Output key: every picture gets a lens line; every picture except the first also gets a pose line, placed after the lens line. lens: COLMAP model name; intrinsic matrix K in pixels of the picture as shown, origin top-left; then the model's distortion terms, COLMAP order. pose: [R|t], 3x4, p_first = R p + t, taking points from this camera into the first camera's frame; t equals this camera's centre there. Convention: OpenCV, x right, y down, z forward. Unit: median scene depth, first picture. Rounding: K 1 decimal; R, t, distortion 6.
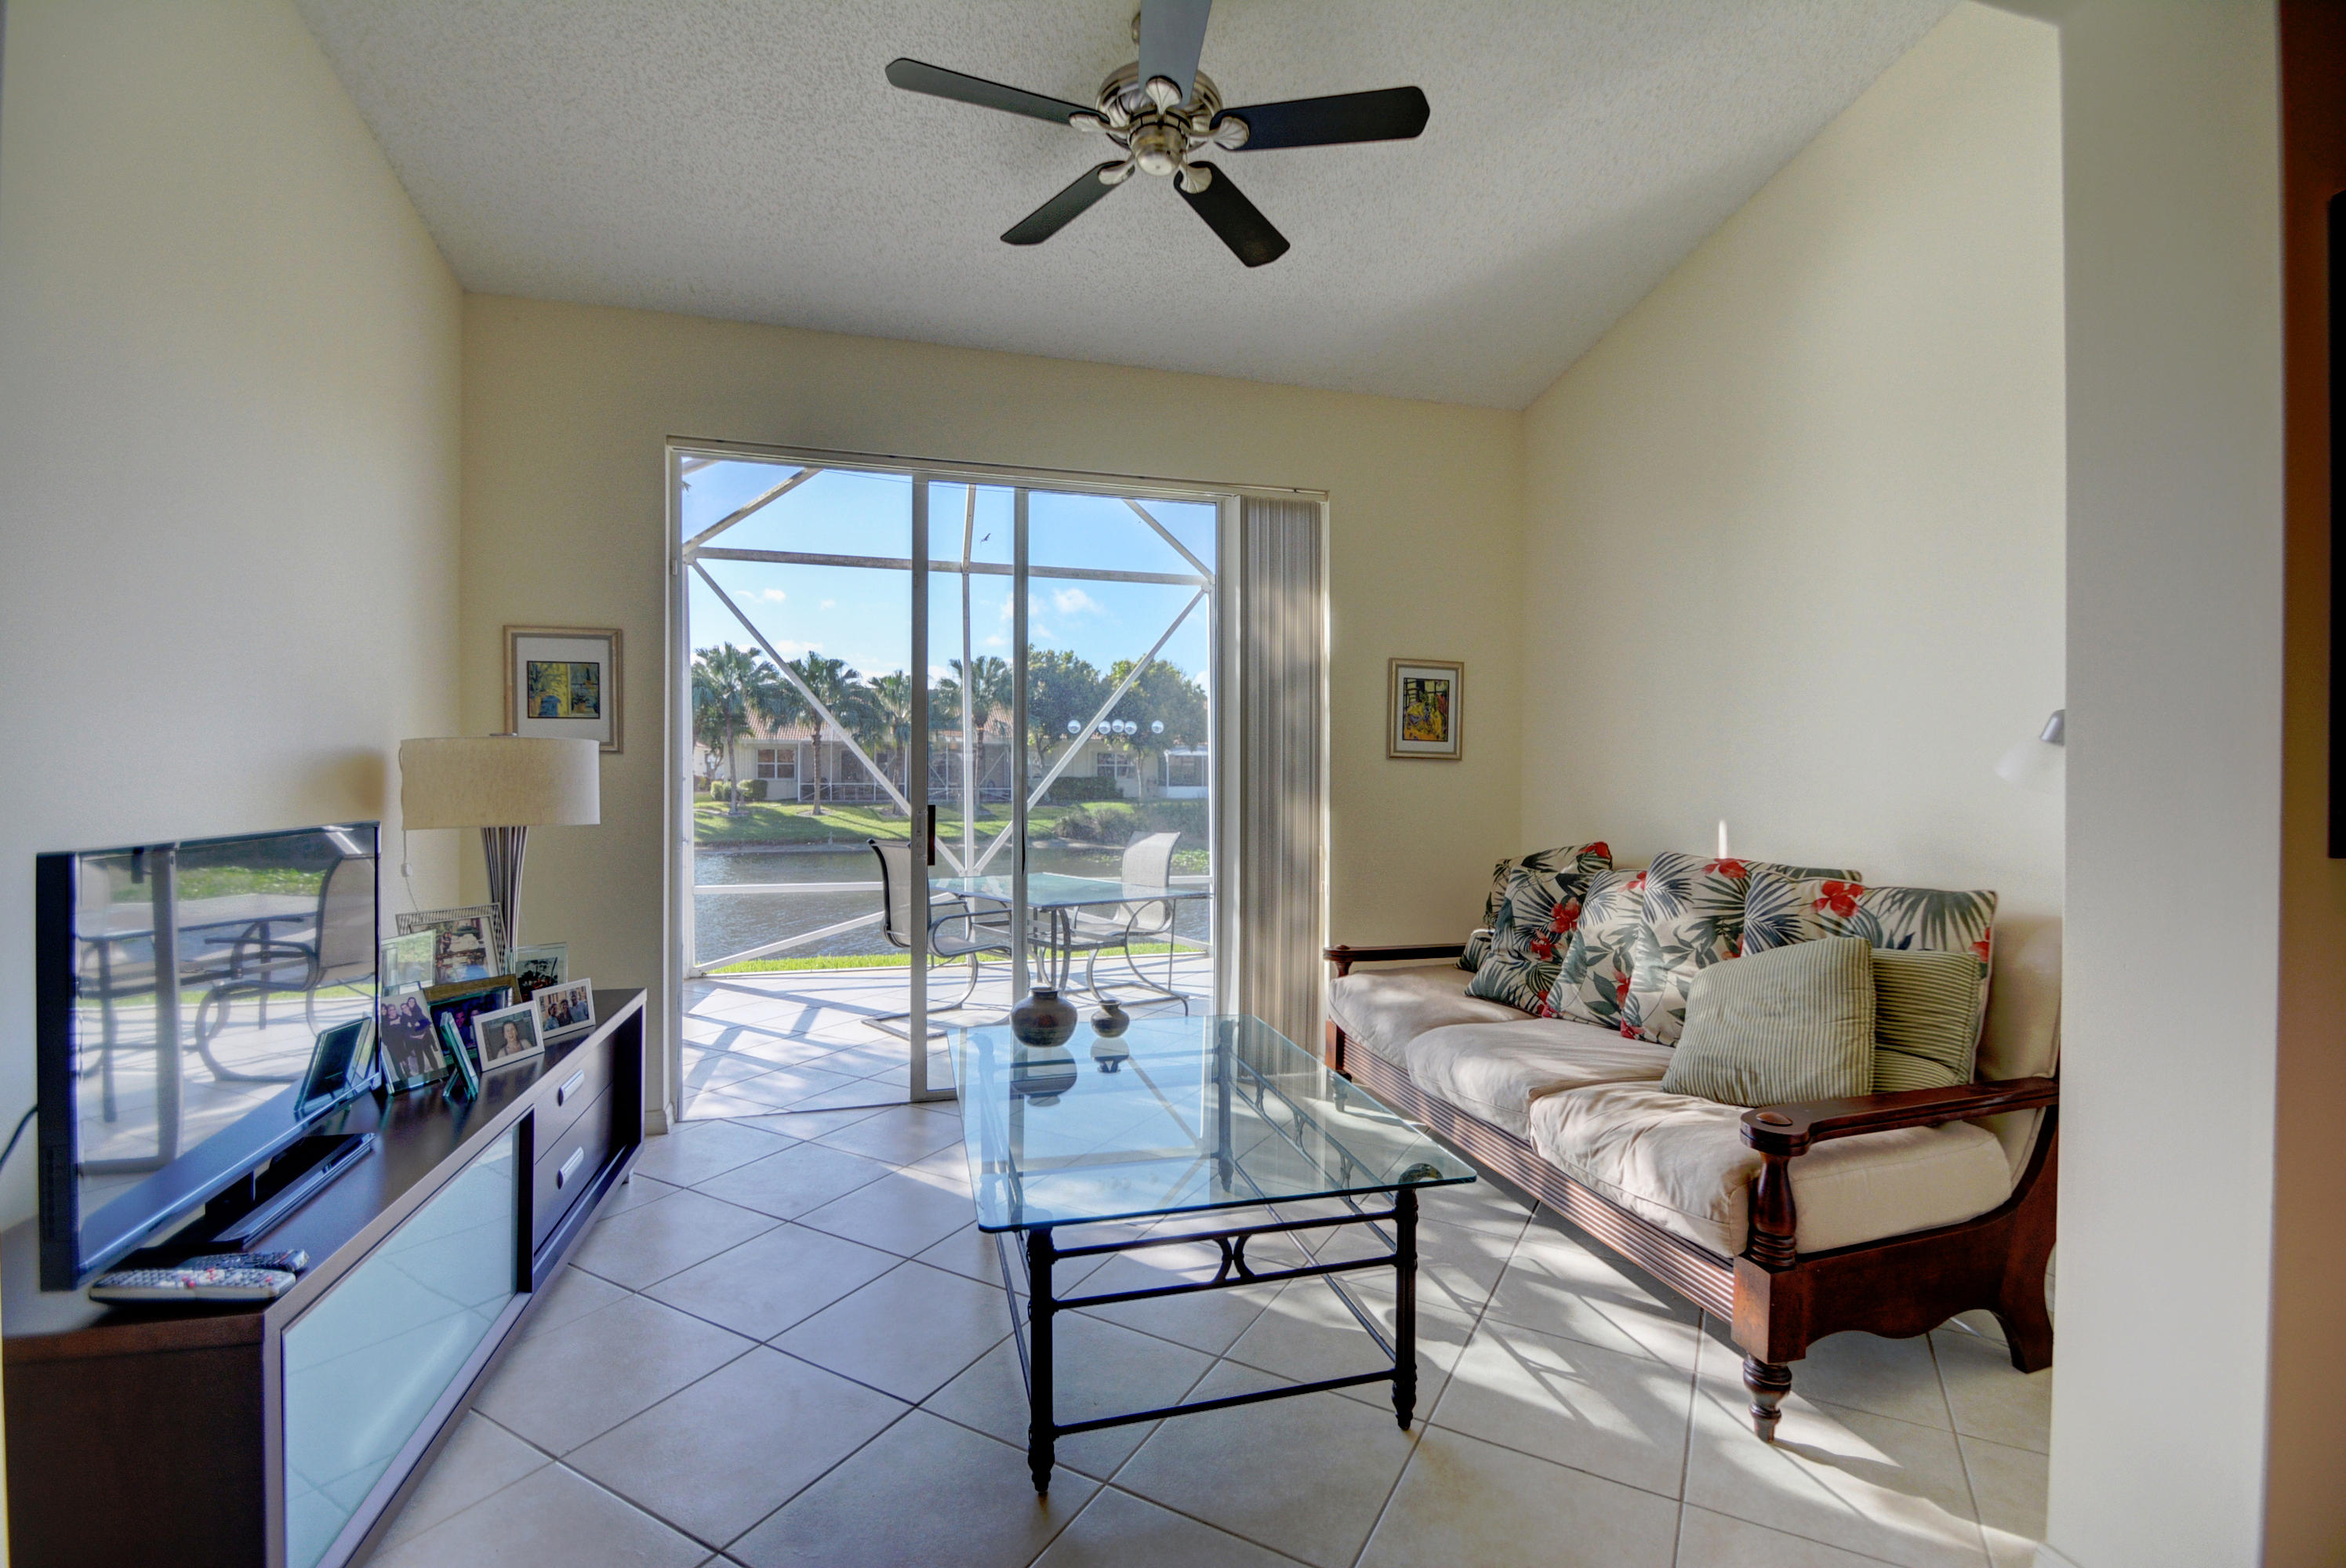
lens RADIAL K [[1041.7, 0, 1173.0], [0, 1041.7, 784.0], [0, 0, 1]] dist [-0.001087, -0.000172]
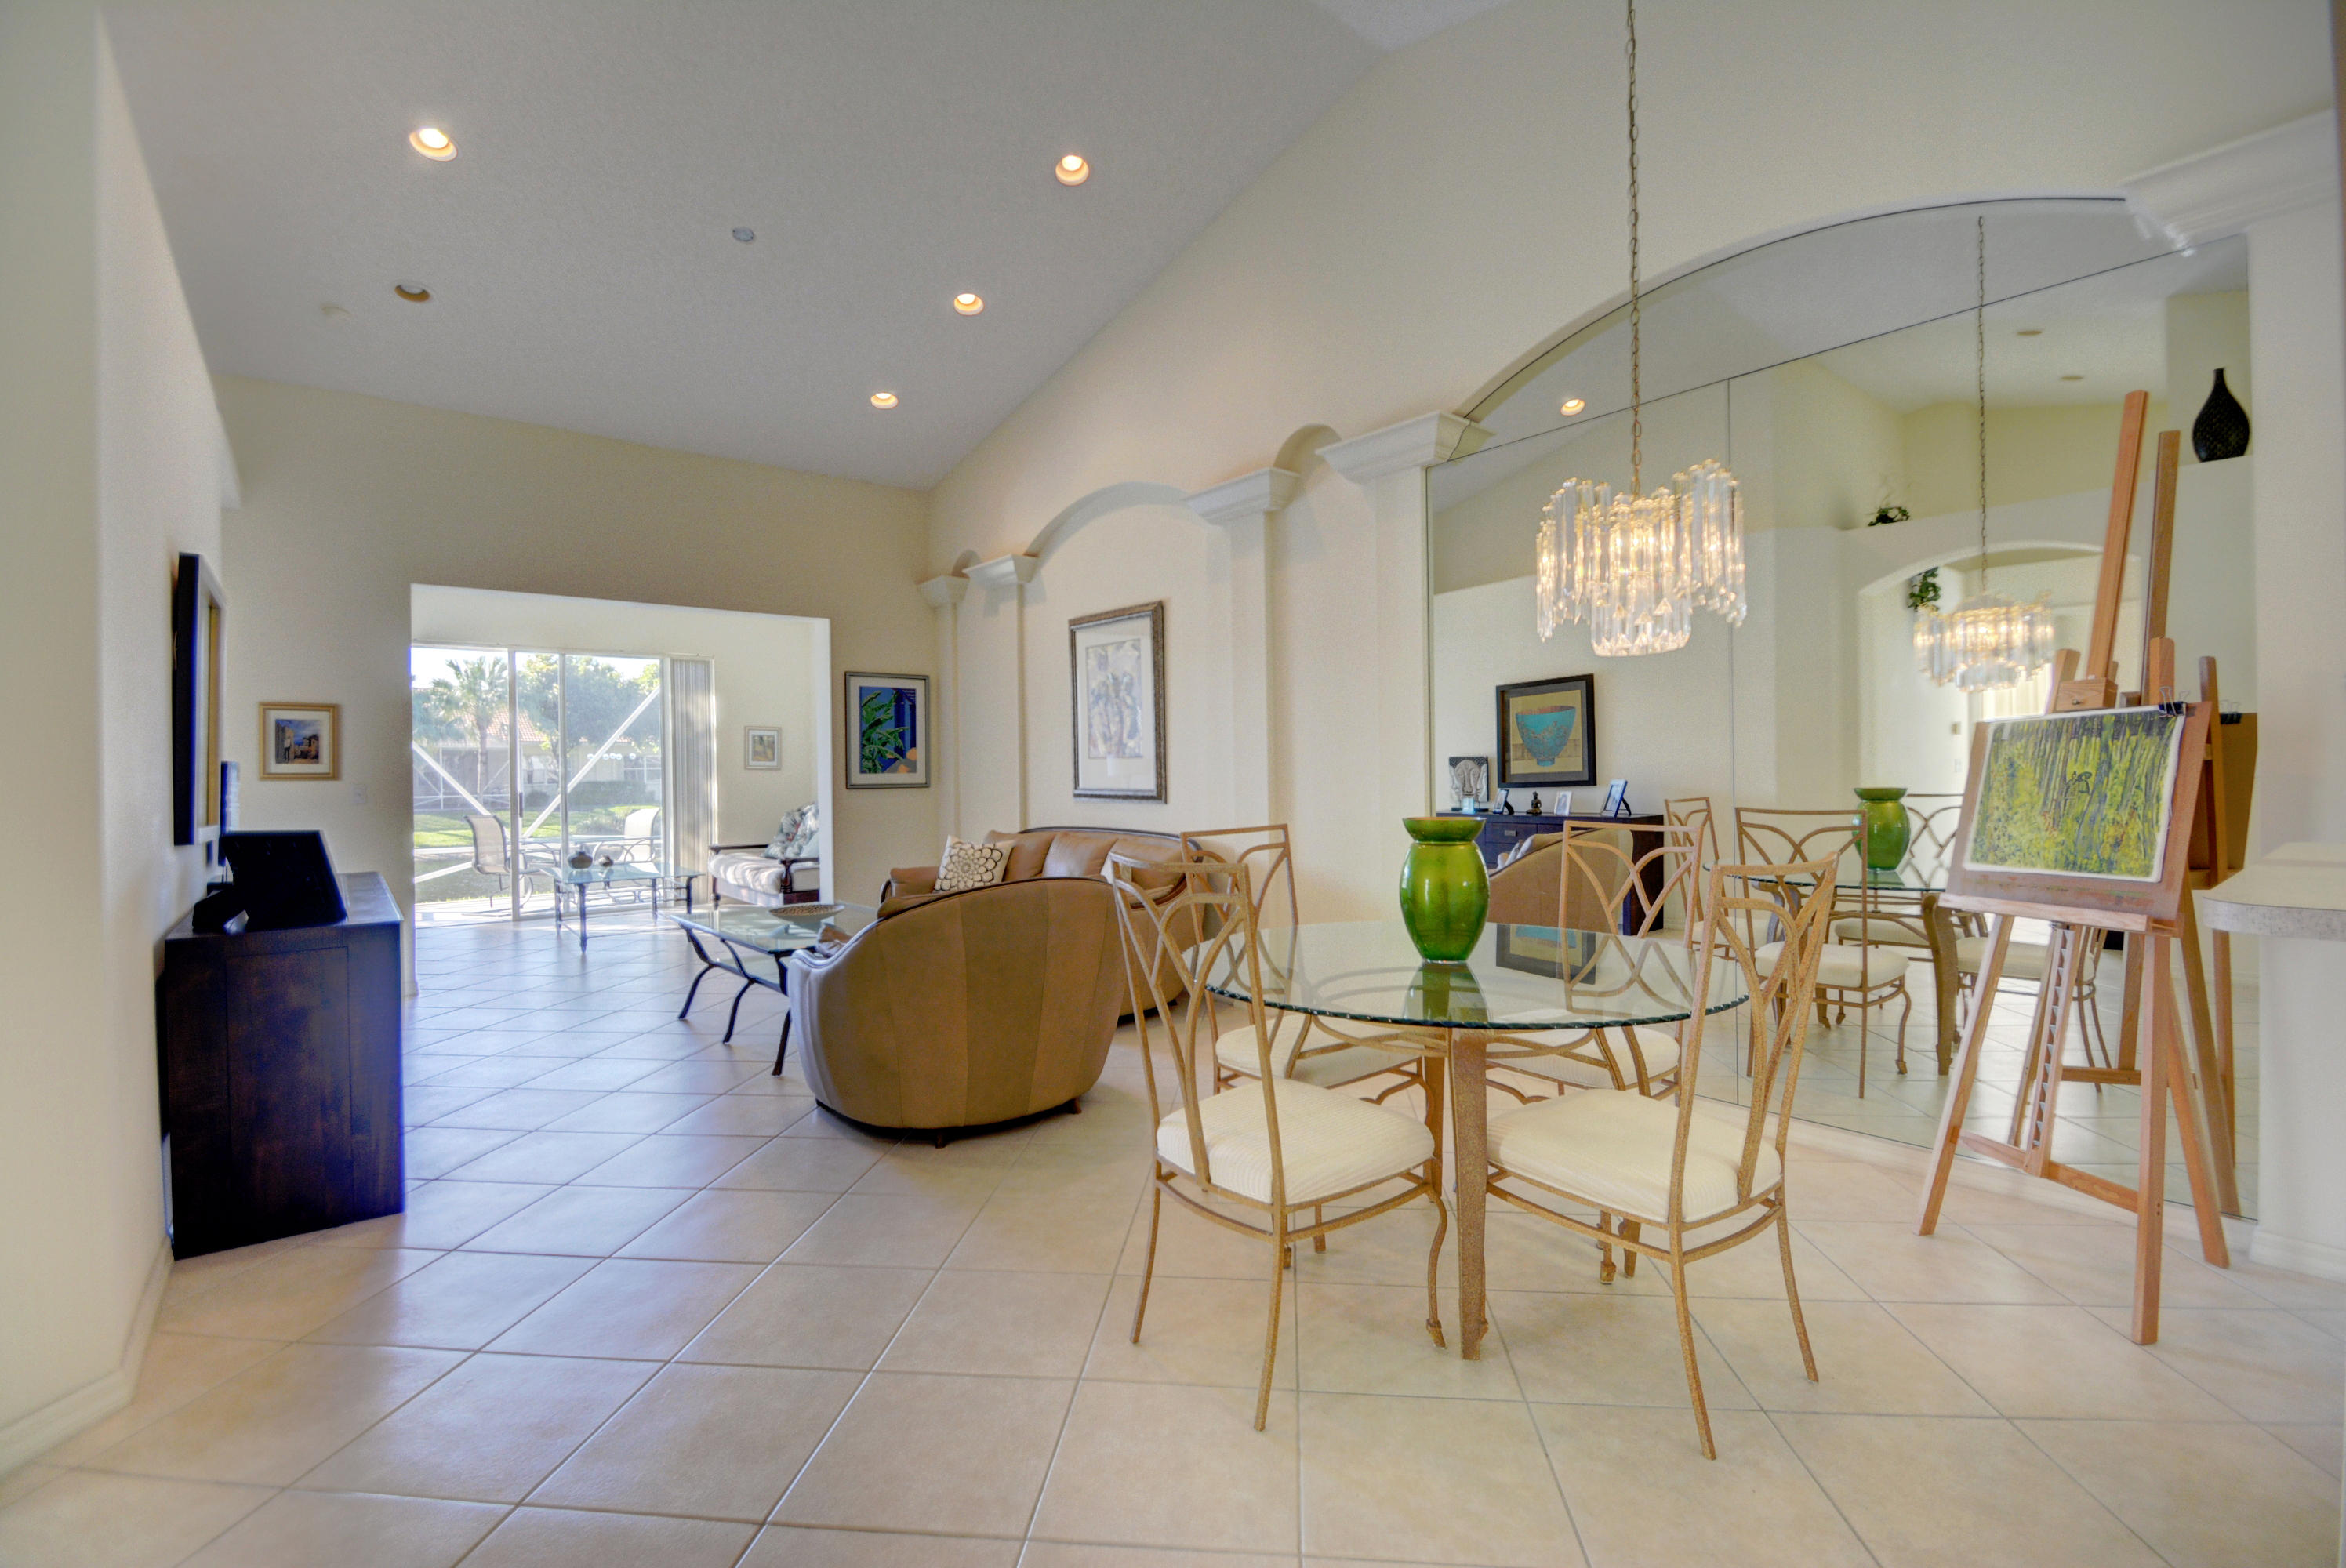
lens RADIAL K [[1041.7, 0, 1173.0], [0, 1041.7, 784.0], [0, 0, 1]] dist [-0.001087, -0.000172]
pose [[0.916647, -0.007819, 0.399621, 0.158684], [0.009516, 0.999952, -0.002264, 0.024576], [-0.399584, 0.005878, 0.916678, -1.581118]]
